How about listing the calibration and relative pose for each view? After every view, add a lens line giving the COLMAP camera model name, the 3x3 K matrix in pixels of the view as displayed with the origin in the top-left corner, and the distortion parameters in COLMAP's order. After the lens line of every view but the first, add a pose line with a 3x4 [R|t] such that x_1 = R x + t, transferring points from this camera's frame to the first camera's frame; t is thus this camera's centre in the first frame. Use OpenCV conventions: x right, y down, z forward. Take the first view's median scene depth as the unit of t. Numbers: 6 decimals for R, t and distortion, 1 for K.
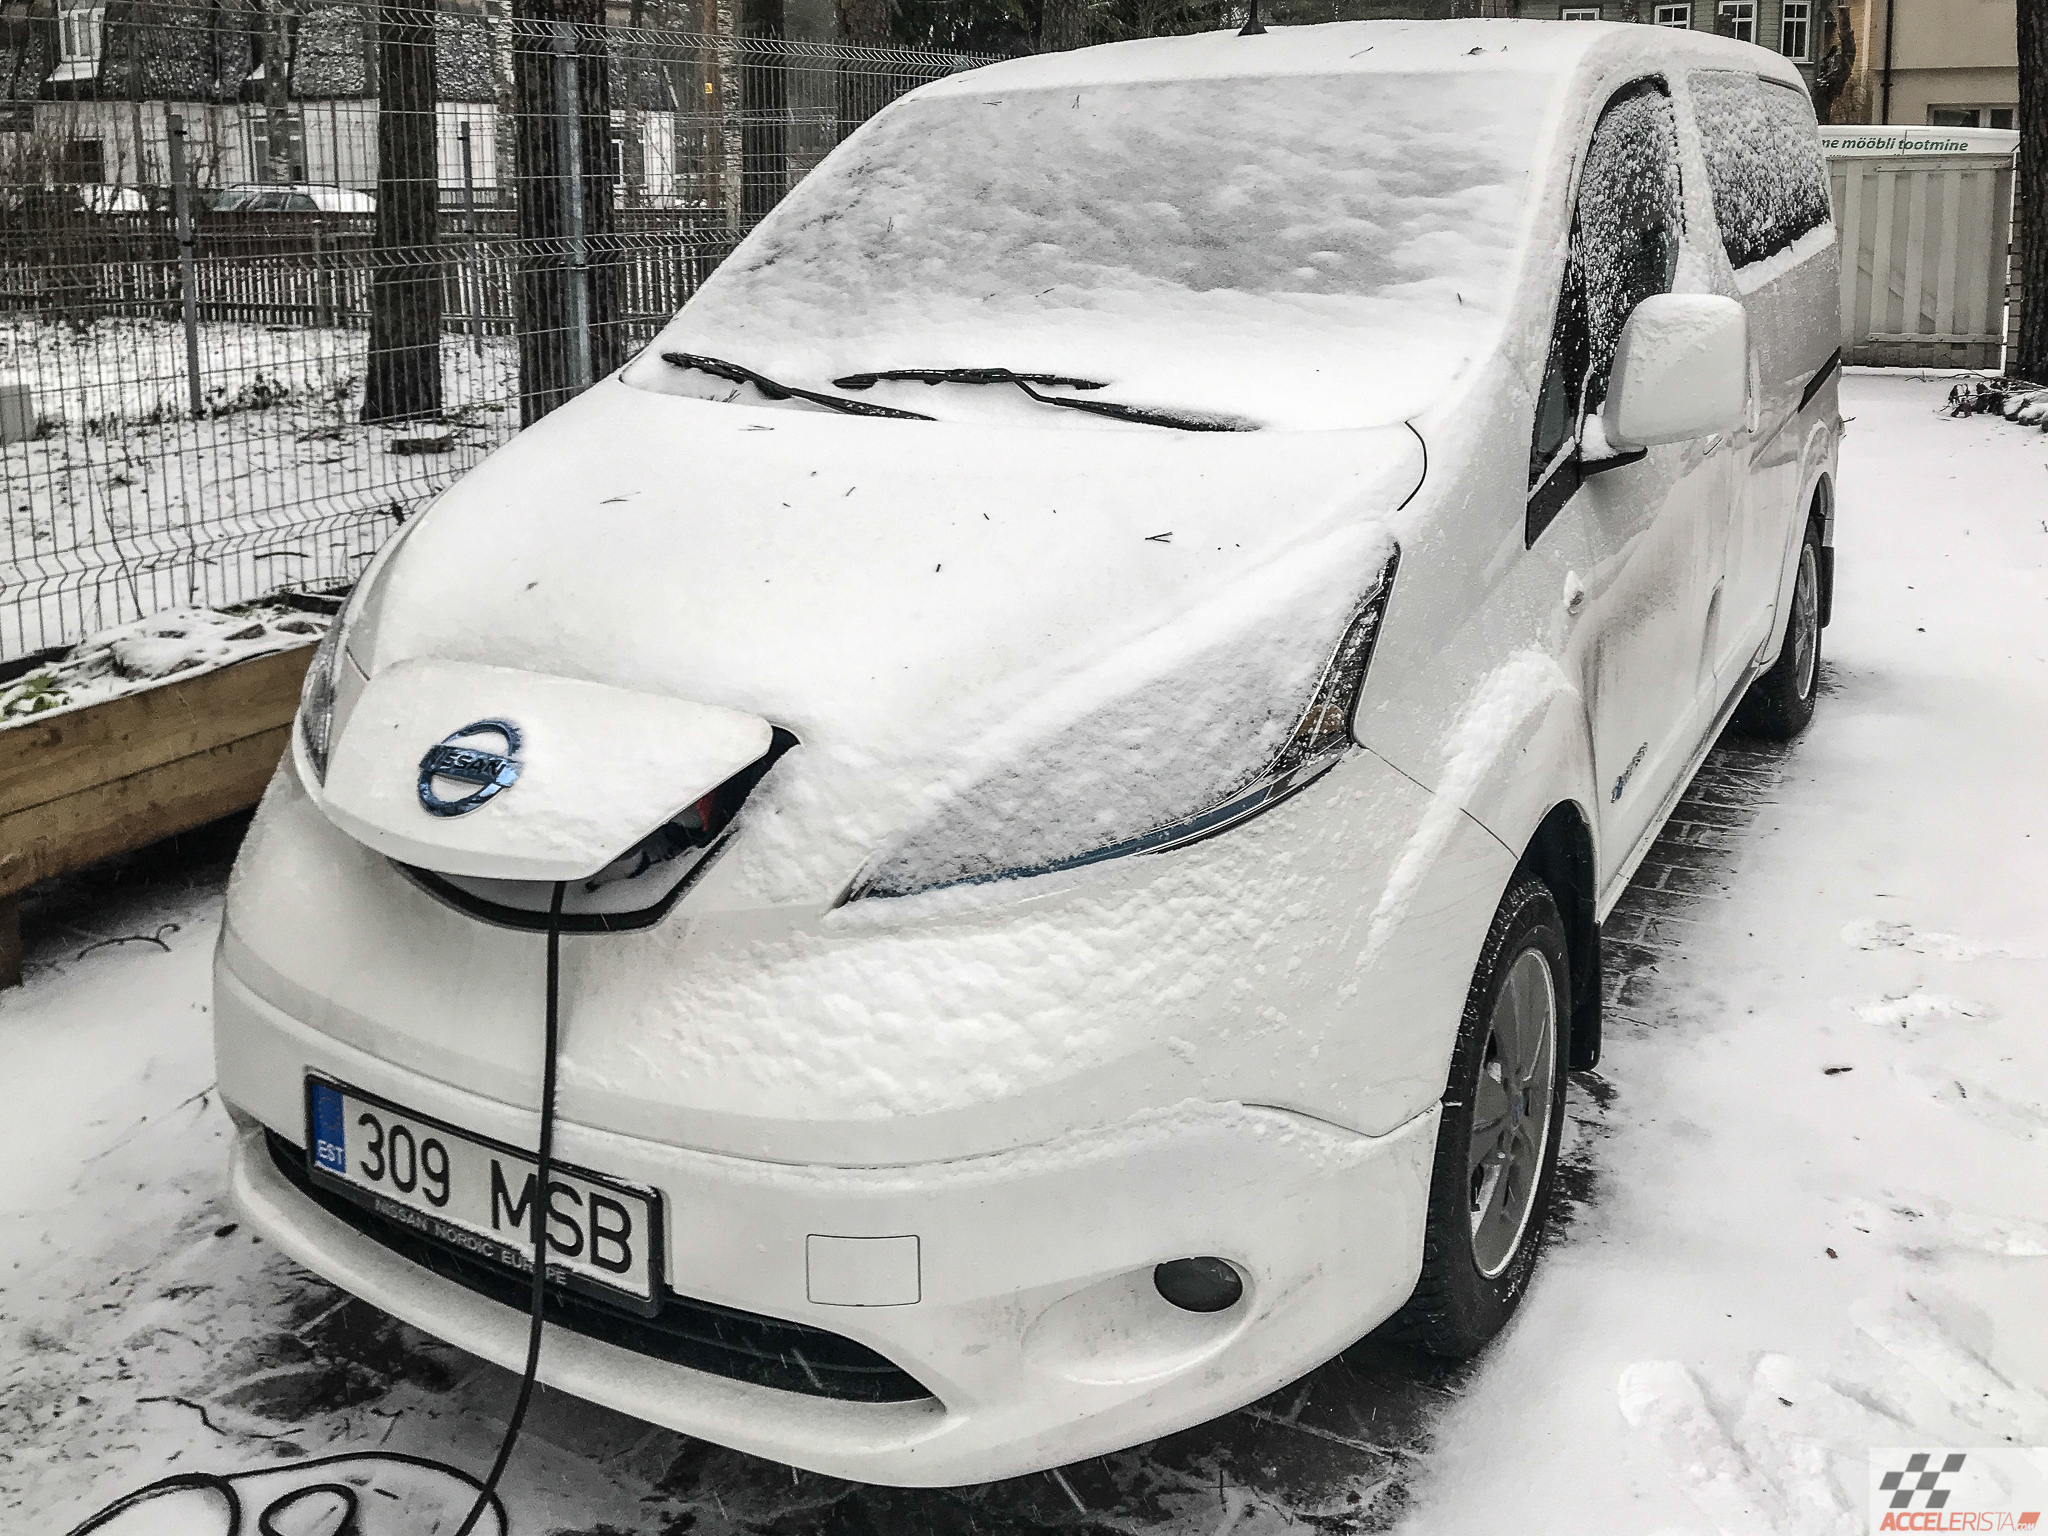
lens RADIAL K [[1675.3, 0, 1024.0], [0, 1675.3, 768.0], [0, 0, 1]] dist [0.049559, -0.001525]
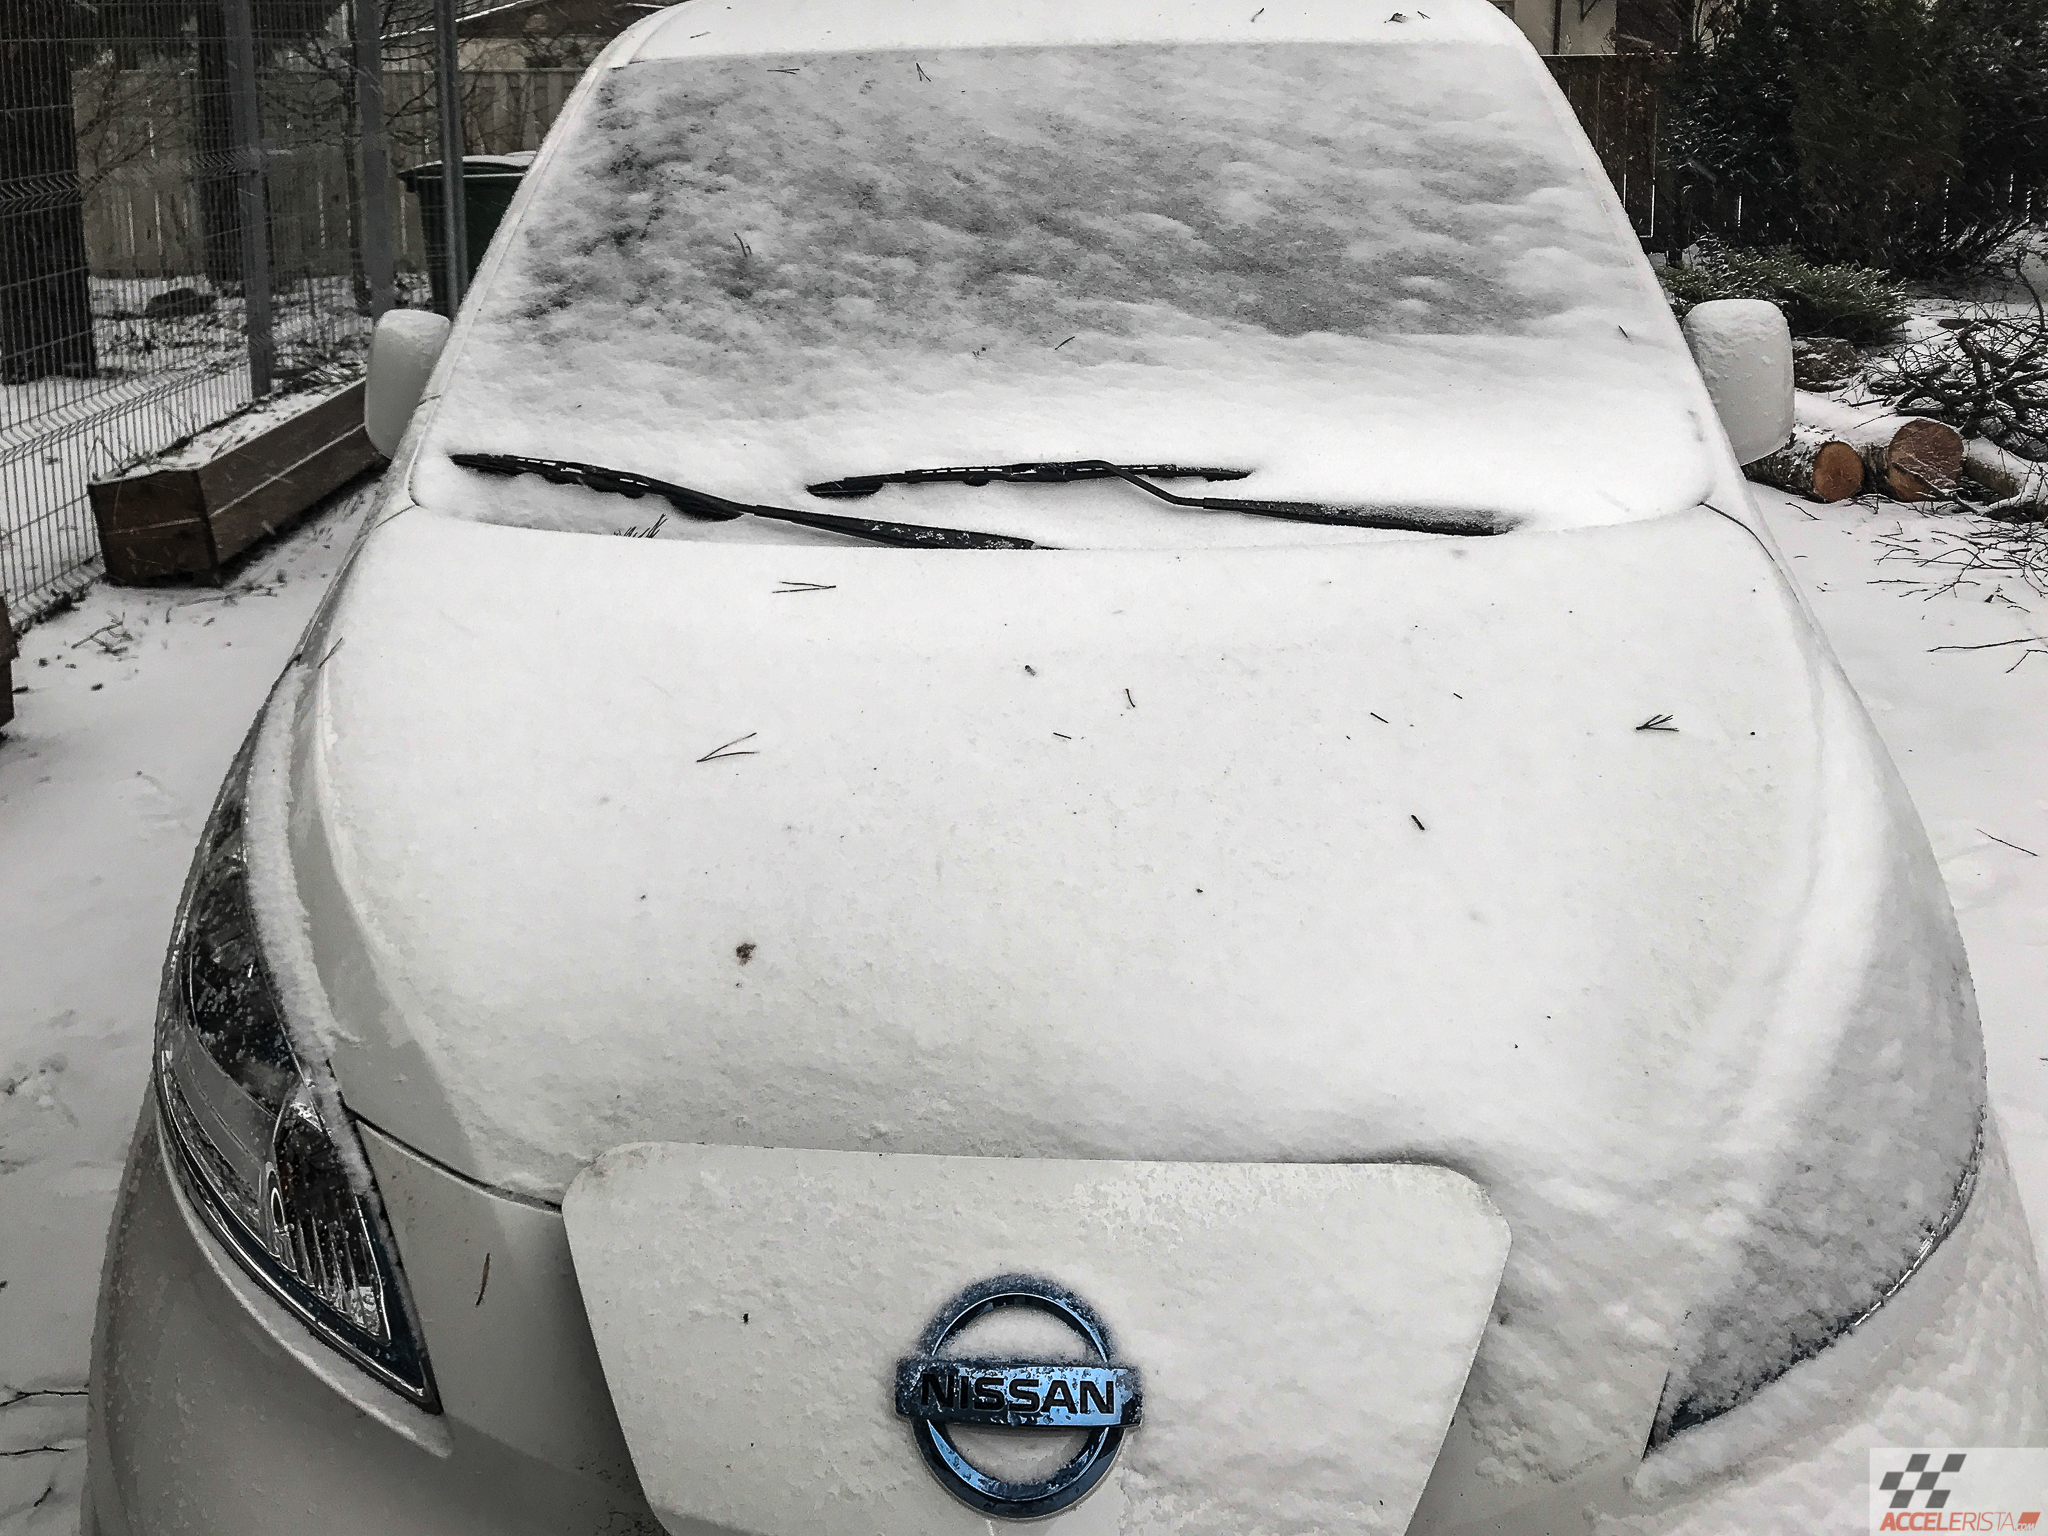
lens RADIAL K [[1675.3, 0, 1024.0], [0, 1675.3, 768.0], [0, 0, 1]] dist [0.049559, -0.001525]
pose [[0.902721, -0.158107, 0.400121, -0.342699], [0.144316, 0.987422, 0.064584, -0.155405], [-0.405299, -0.000558, 0.914184, 0.347525]]
